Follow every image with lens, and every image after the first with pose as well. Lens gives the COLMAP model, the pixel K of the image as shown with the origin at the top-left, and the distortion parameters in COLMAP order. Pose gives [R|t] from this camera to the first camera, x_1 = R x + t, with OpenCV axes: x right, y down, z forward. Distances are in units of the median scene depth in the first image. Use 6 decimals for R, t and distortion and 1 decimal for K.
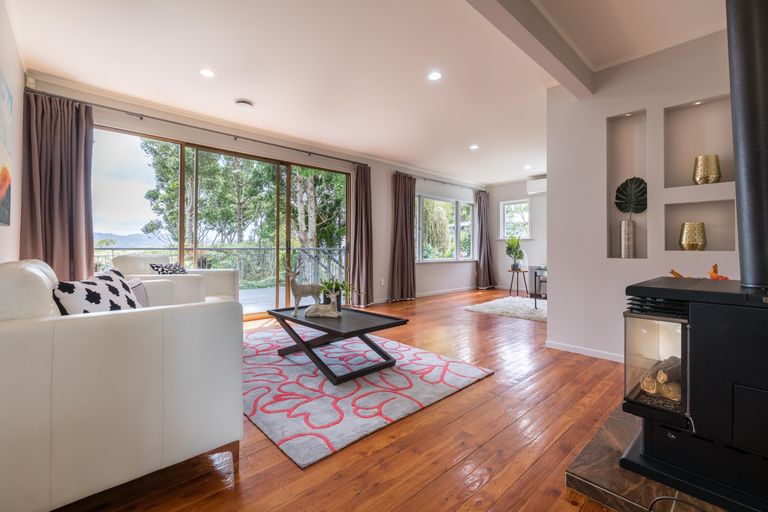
lens RADIAL K [[340.2, 0, 383.1], [0, 340.2, 248.2], [0, 0, 1]] dist [0.003967, 0.000682]
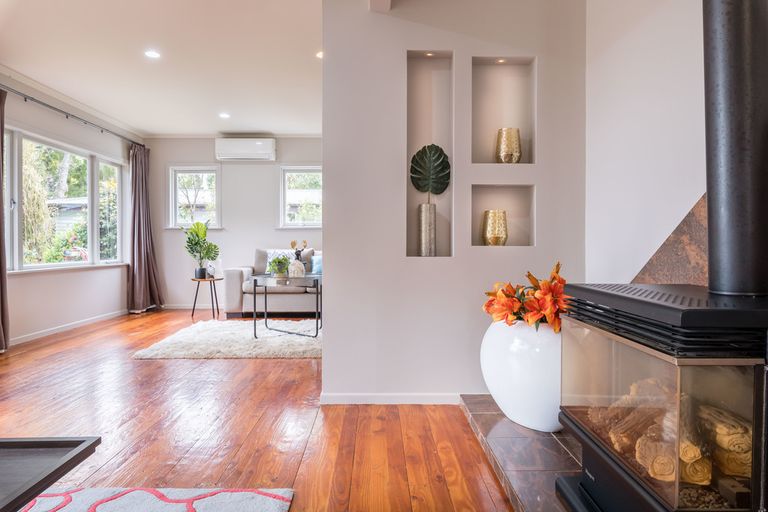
lens RADIAL K [[482.1, 0, 384.3], [0, 482.1, 250.5], [0, 0, 1]] dist [0.004948, -0.000761]
pose [[0.678859, -0.012274, 0.734166, -0.057698], [0.000546, 0.999868, 0.016211, 0.000109], [-0.734268, -0.010604, 0.678777, 0.251425]]
